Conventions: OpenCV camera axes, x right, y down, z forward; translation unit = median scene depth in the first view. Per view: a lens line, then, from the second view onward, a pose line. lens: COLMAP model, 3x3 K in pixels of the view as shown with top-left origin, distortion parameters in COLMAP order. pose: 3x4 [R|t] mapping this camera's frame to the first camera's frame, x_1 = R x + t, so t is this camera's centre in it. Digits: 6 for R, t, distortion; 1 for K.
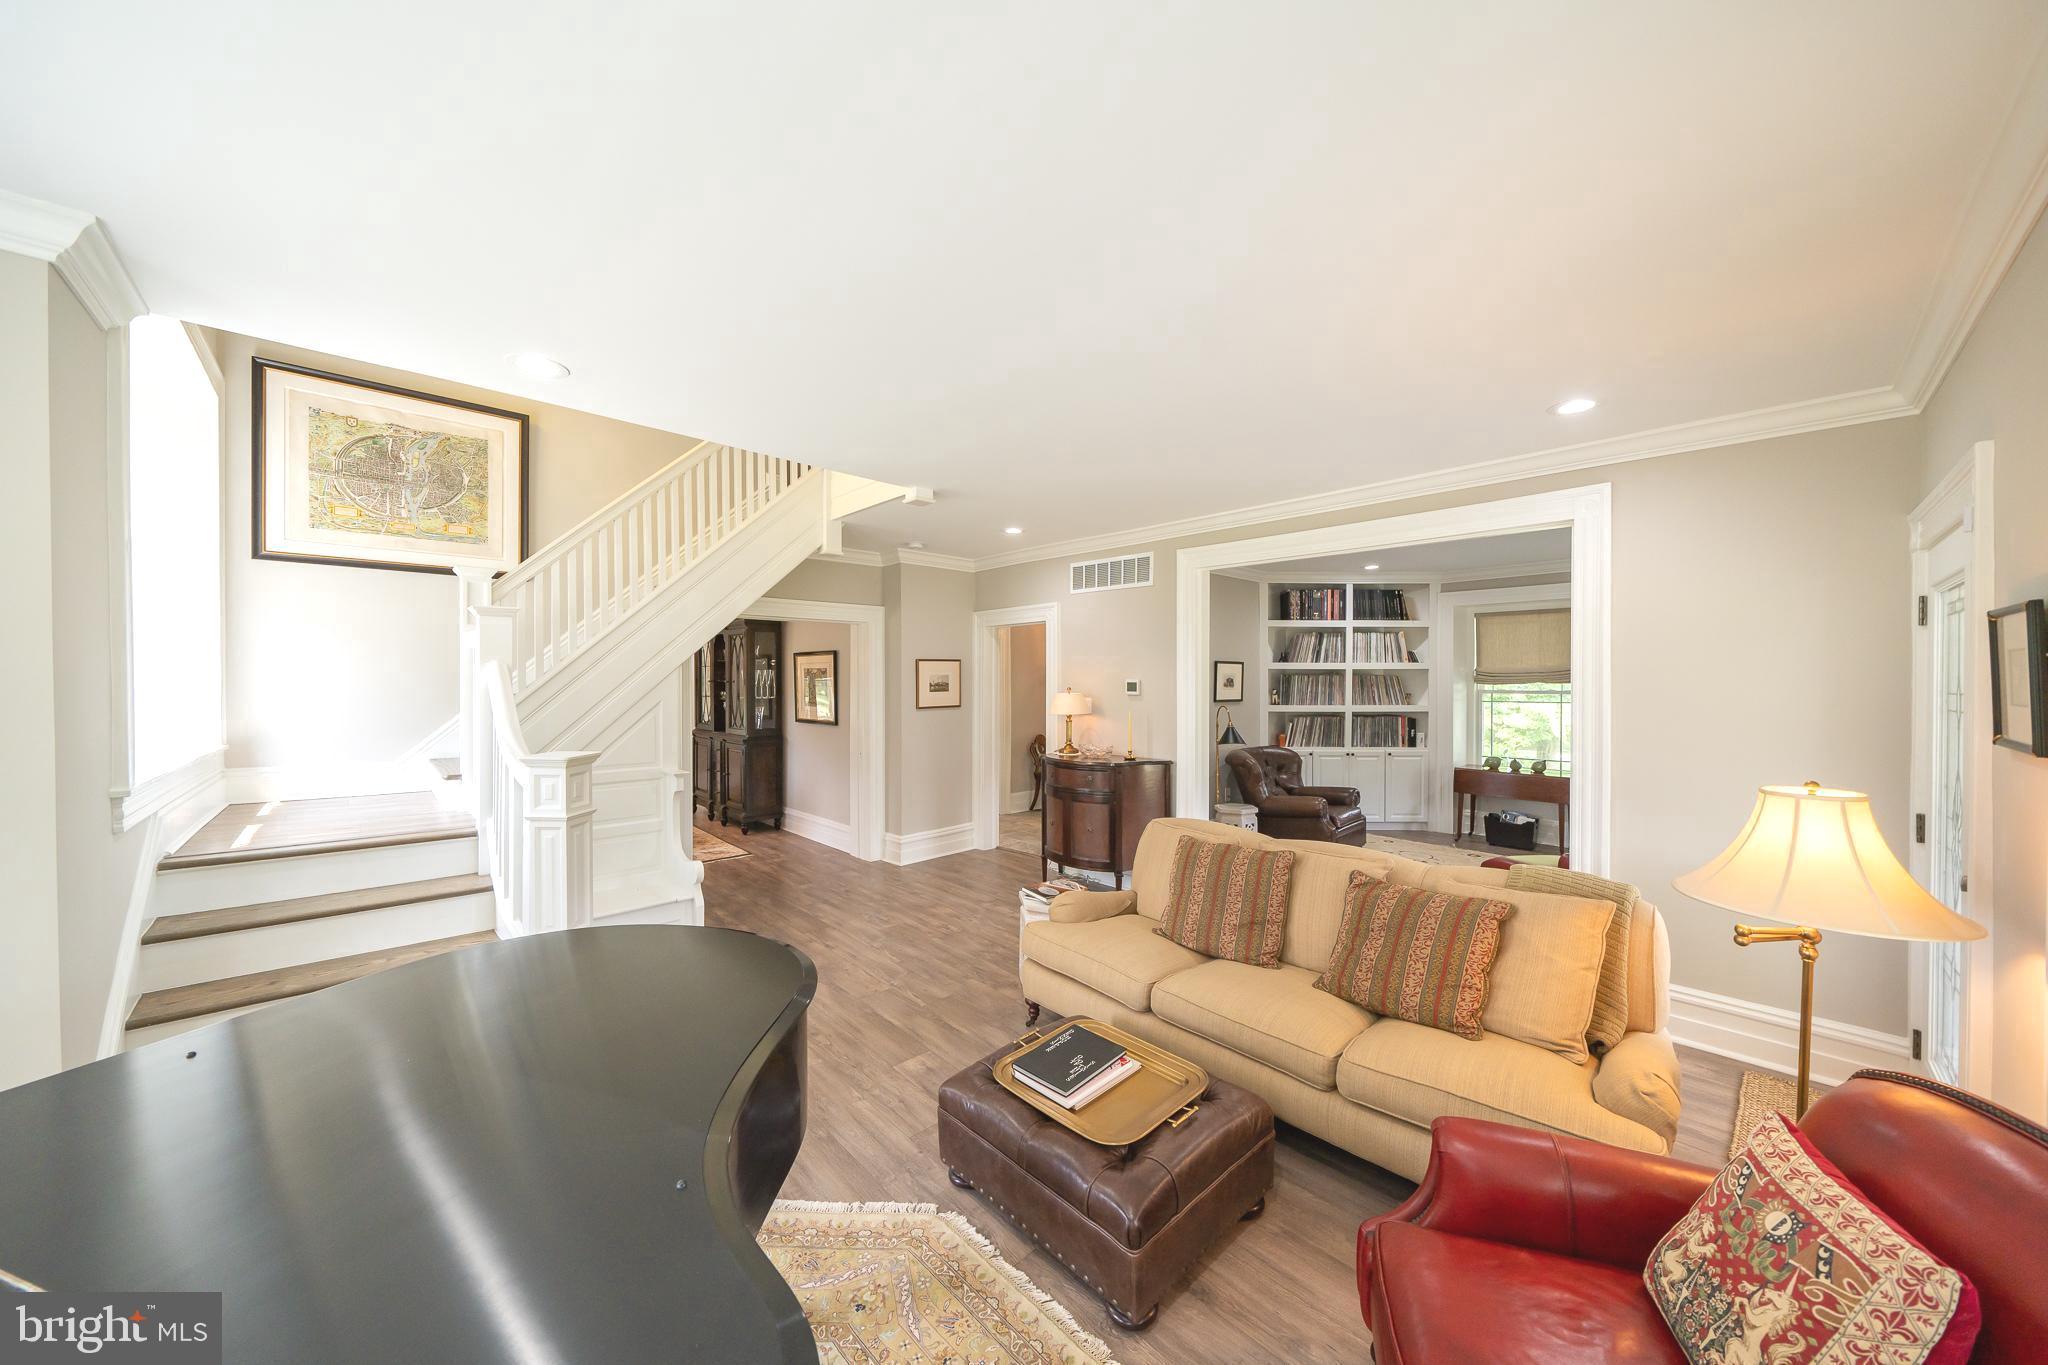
lens RADIAL K [[698.6, 0, 1031.1], [0, 698.6, 683.9], [0, 0, 1]] dist [-0.005346, -0.000074]
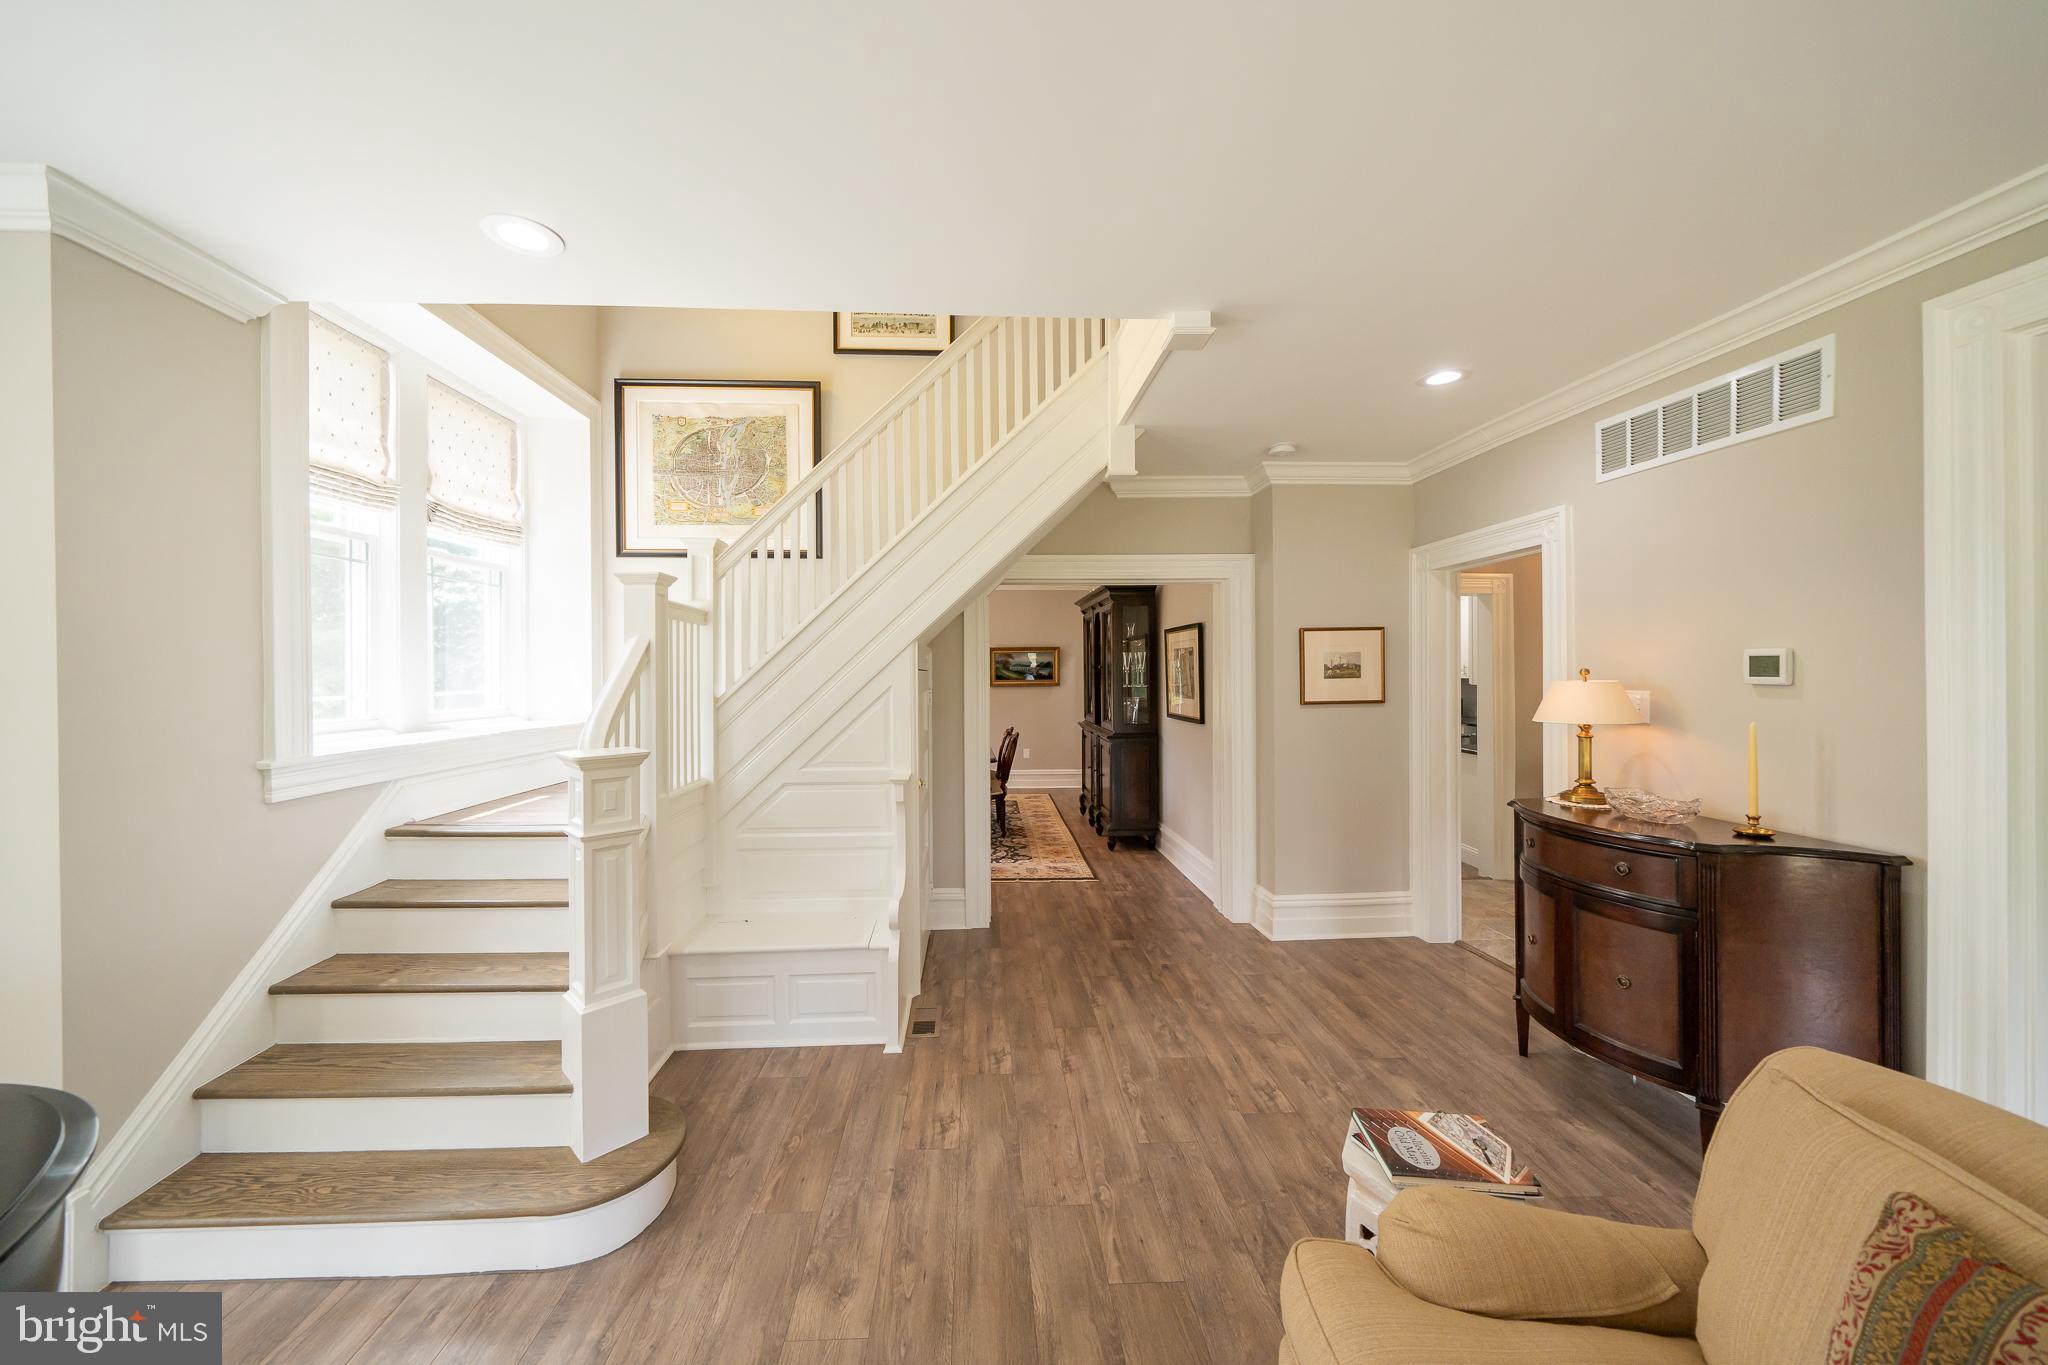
lens RADIAL K [[729.2, 0, 995.1], [0, 729.2, 672.2], [0, 0, 1]] dist [-0.002098, -0.000066]
pose [[0.745734, -0.003222, -0.666236, 0.090791], [0.001729, 0.999994, -0.002901, 0.008322], [0.666242, 0.001012, 0.745735, 0.354399]]
